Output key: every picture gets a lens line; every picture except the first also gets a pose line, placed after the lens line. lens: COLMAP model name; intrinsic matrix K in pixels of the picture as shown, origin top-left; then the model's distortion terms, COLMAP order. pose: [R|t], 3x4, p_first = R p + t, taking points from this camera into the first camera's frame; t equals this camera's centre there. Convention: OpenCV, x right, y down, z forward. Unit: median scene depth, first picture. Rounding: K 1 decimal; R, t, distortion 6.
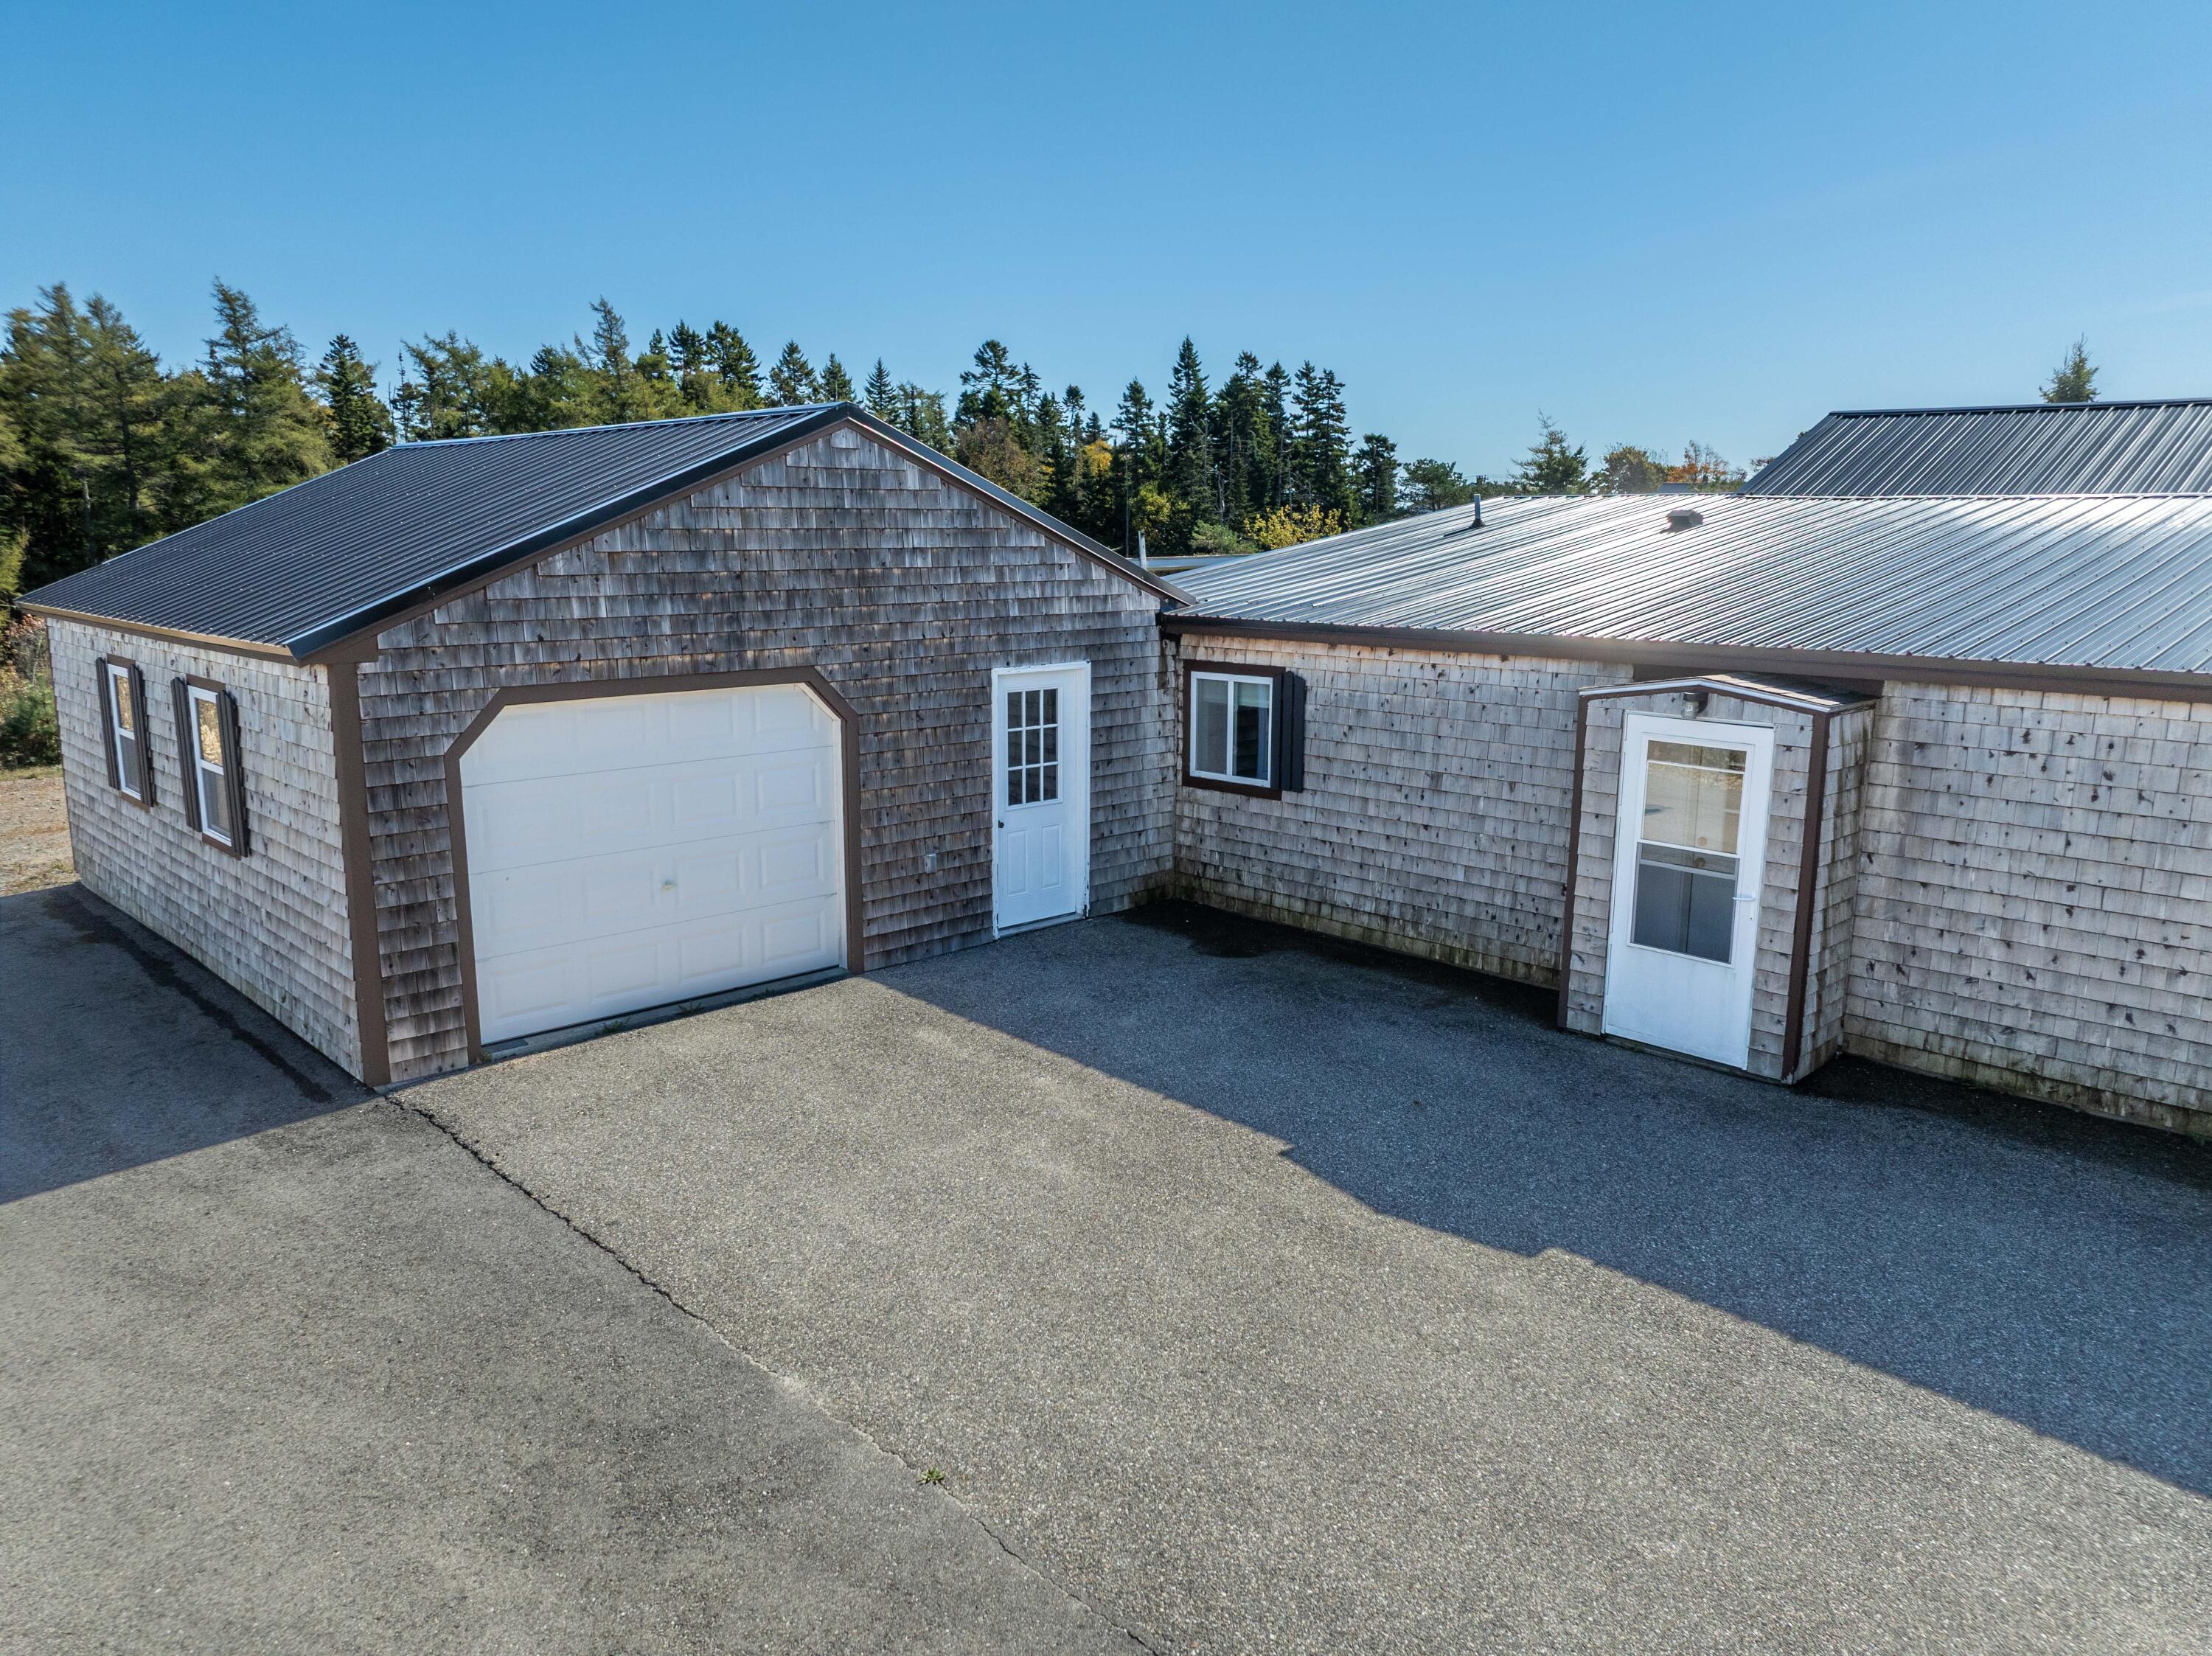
lens RADIAL K [[1559.8, 0, 1106.0], [0, 1559.8, 828.0], [0, 0, 1]] dist [-0.018825, -0.019219]
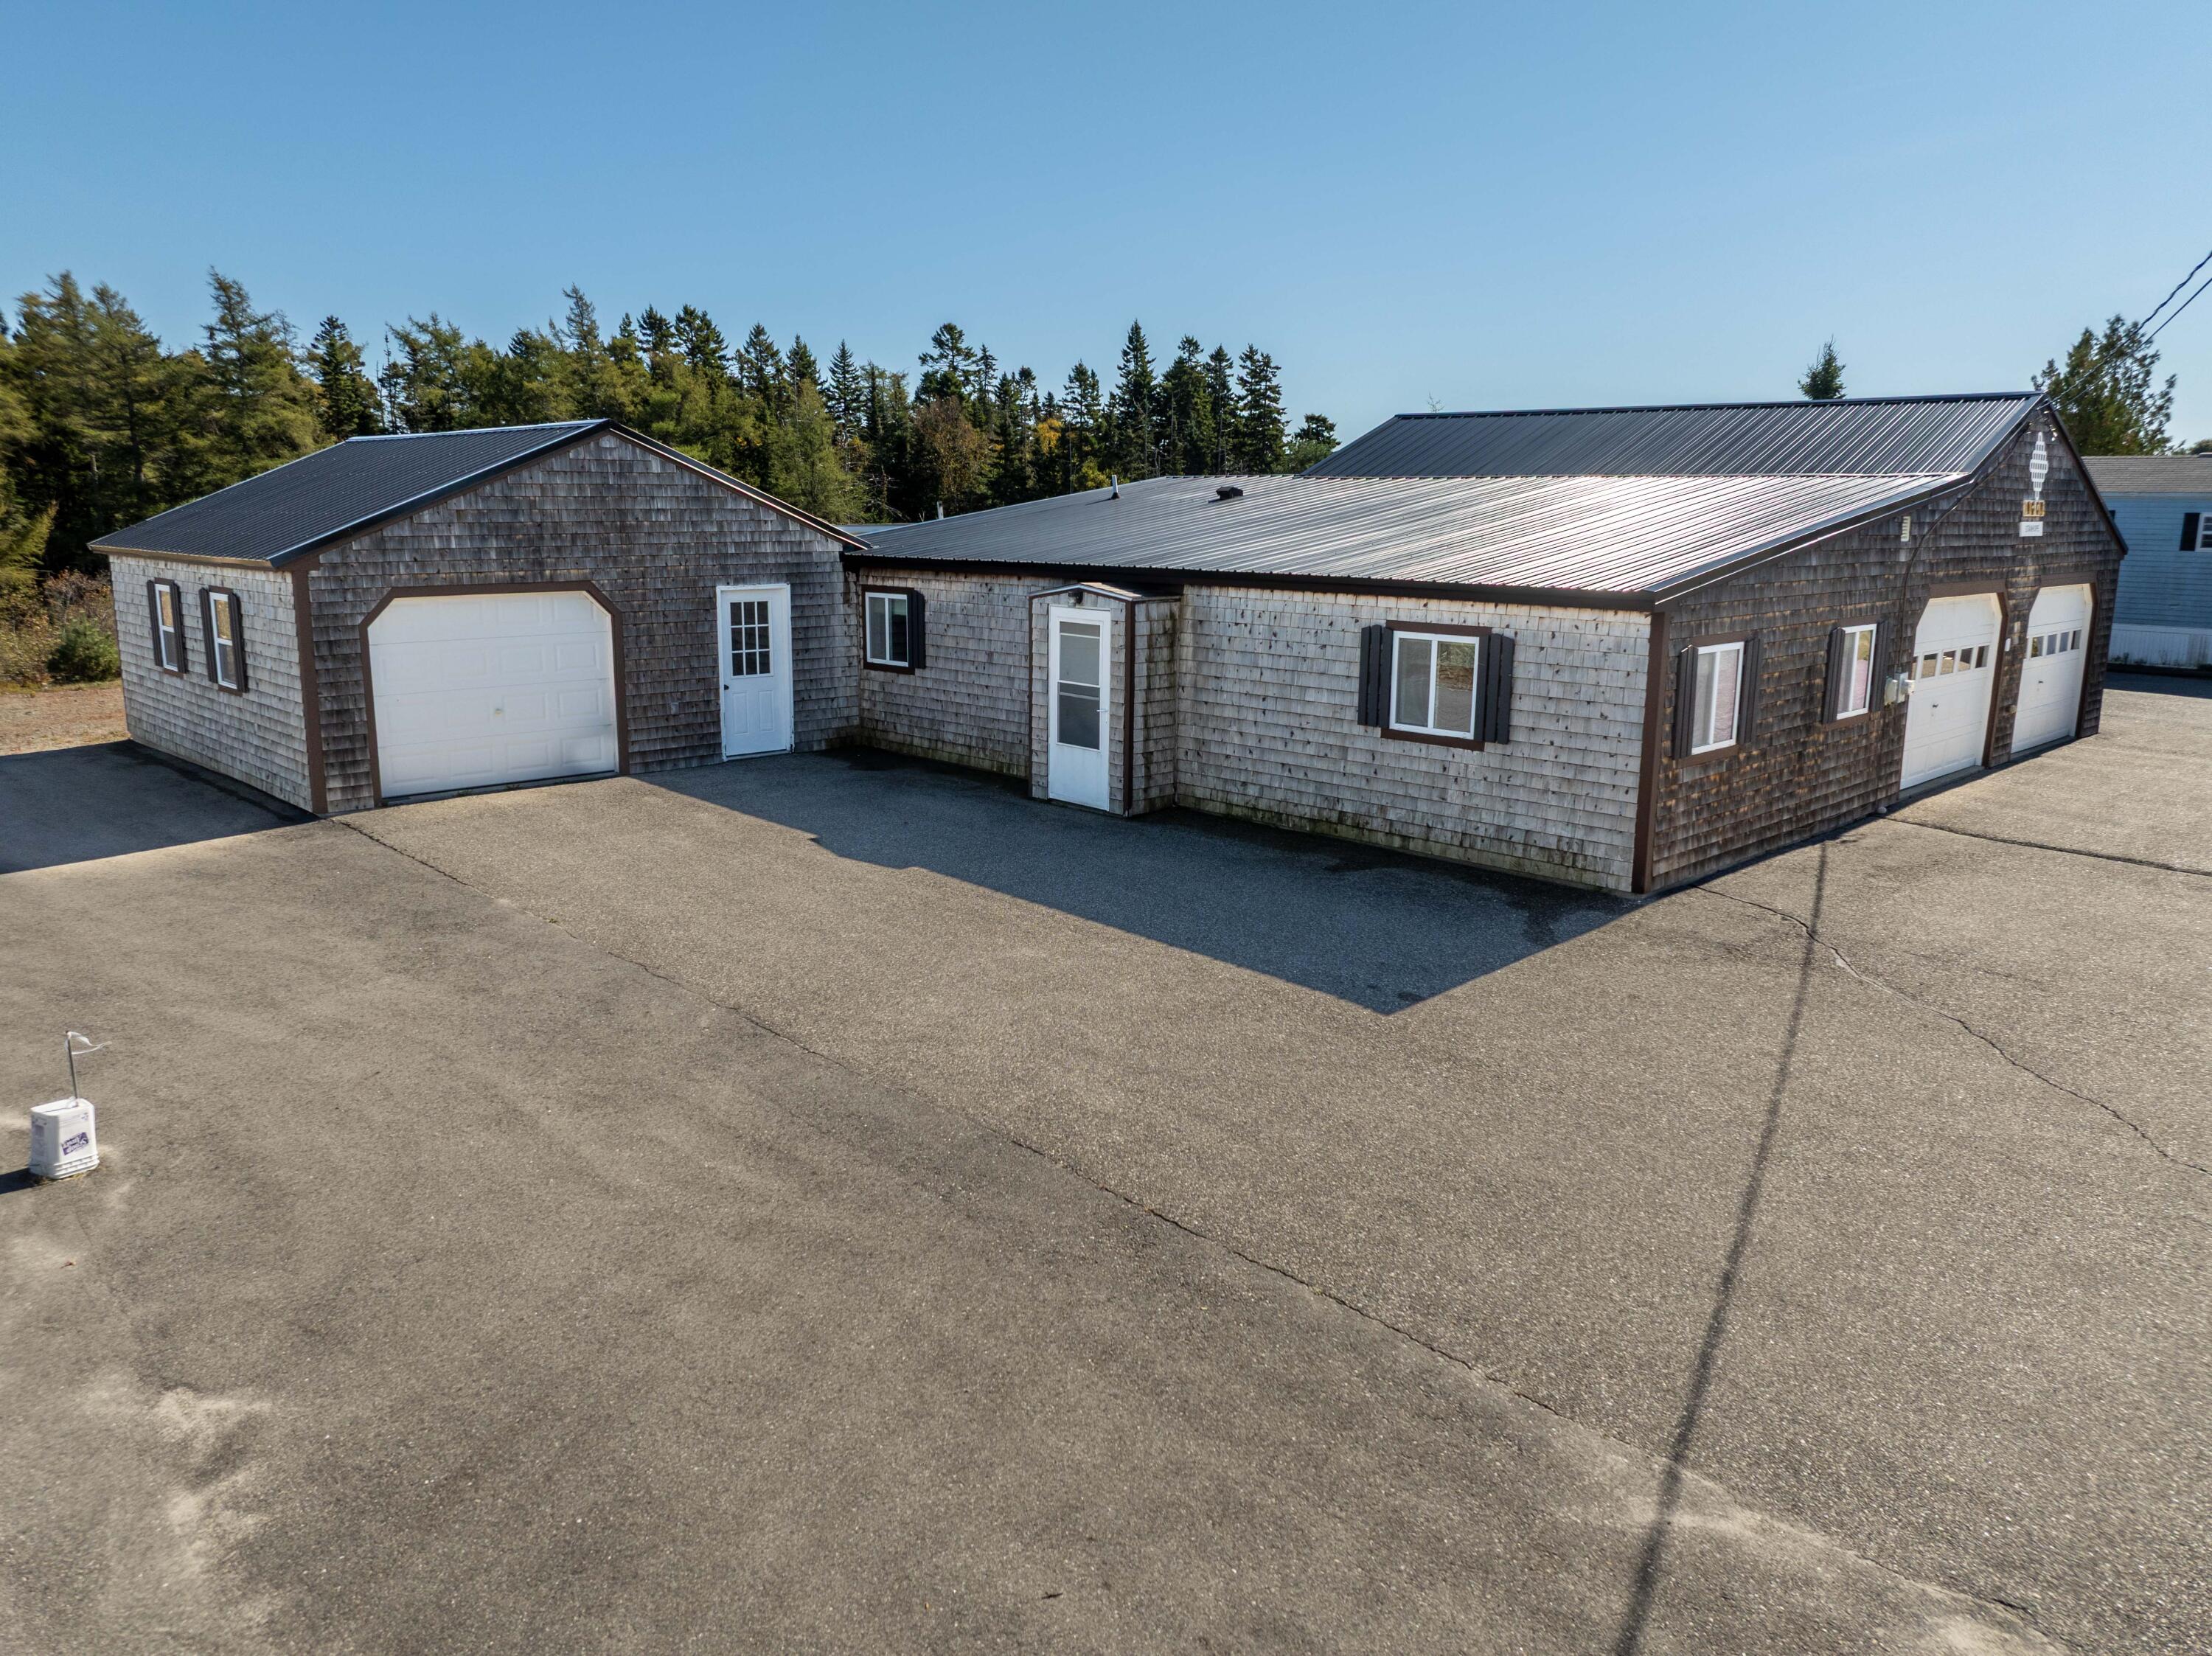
lens RADIAL K [[1560.4, 0, 1106.0], [0, 1560.4, 828.0], [0, 0, 1]] dist [-0.030636, -0.003212]
pose [[0.999986, 0.004603, 0.002782, 0.312622], [-0.004645, 0.999874, 0.015186, 0.114602], [-0.002712, -0.015199, 0.999881, -0.568970]]
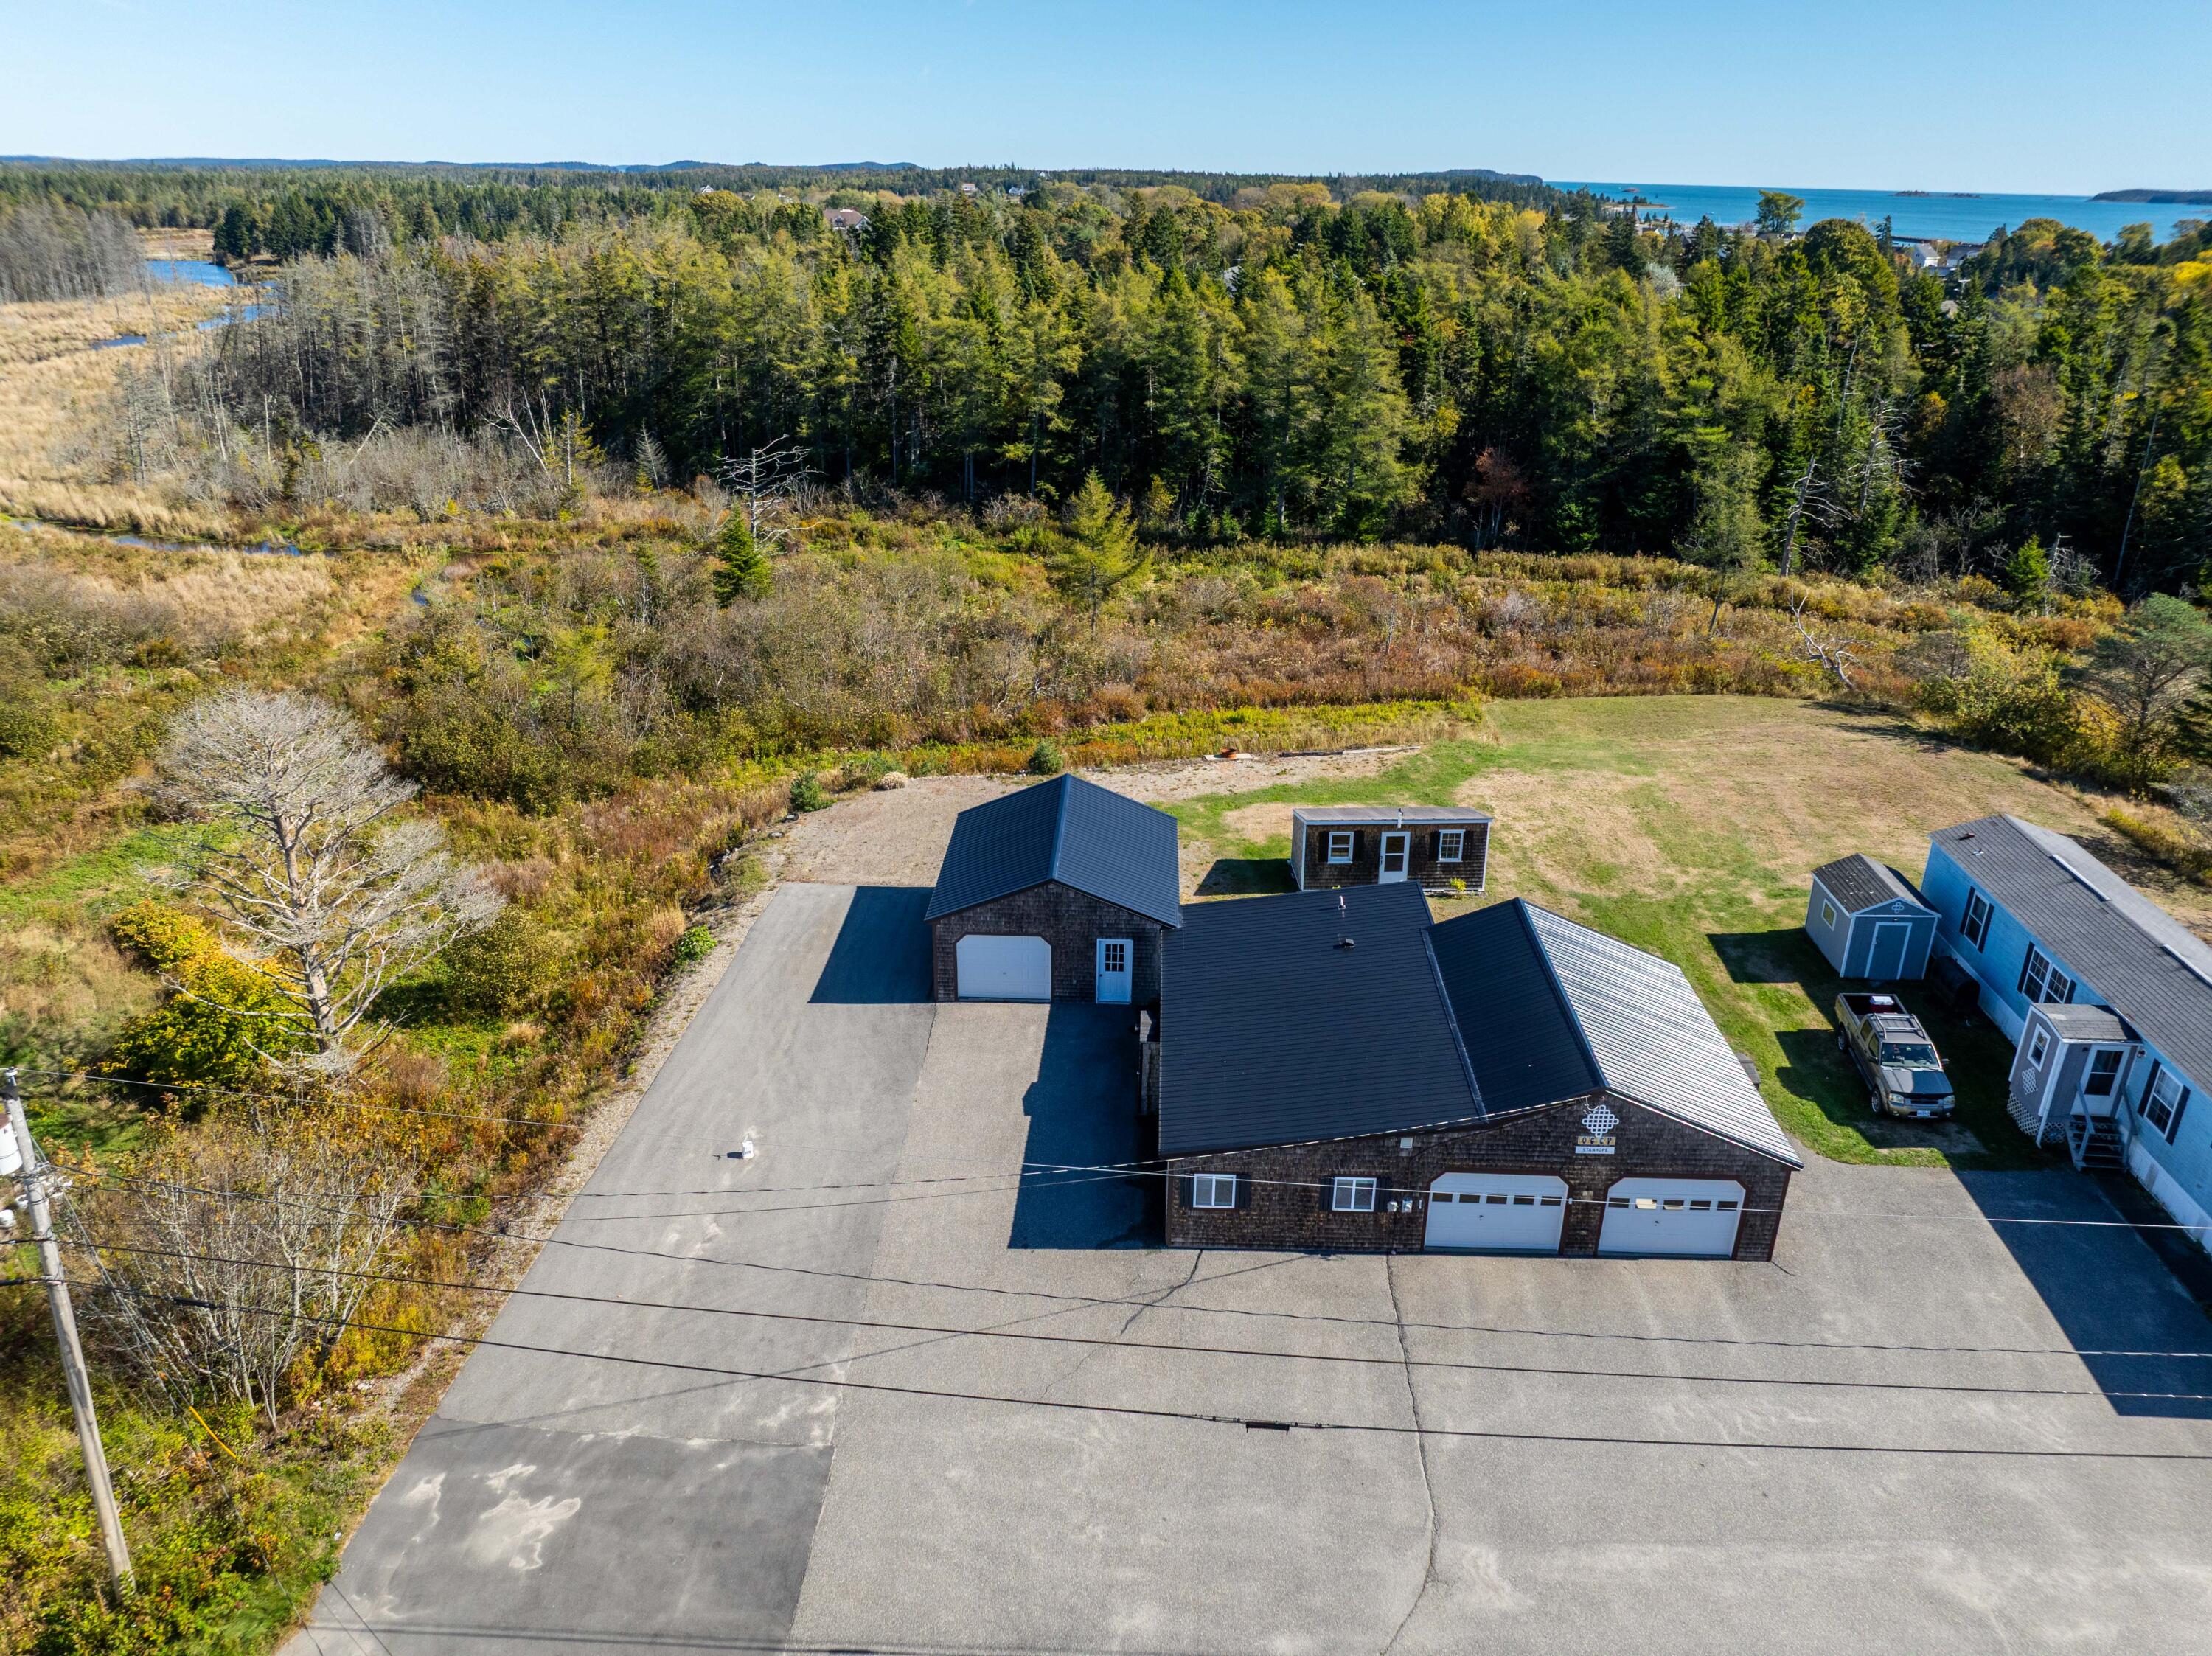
lens RADIAL K [[1560.4, 0, 1106.0], [0, 1560.4, 828.0], [0, 0, 1]] dist [-0.030636, -0.003212]
pose [[0.696888, 0.289829, -0.656008, 2.296892], [-0.148343, 0.953176, 0.263532, -1.331231], [0.701670, -0.086338, 0.707252, -1.598096]]
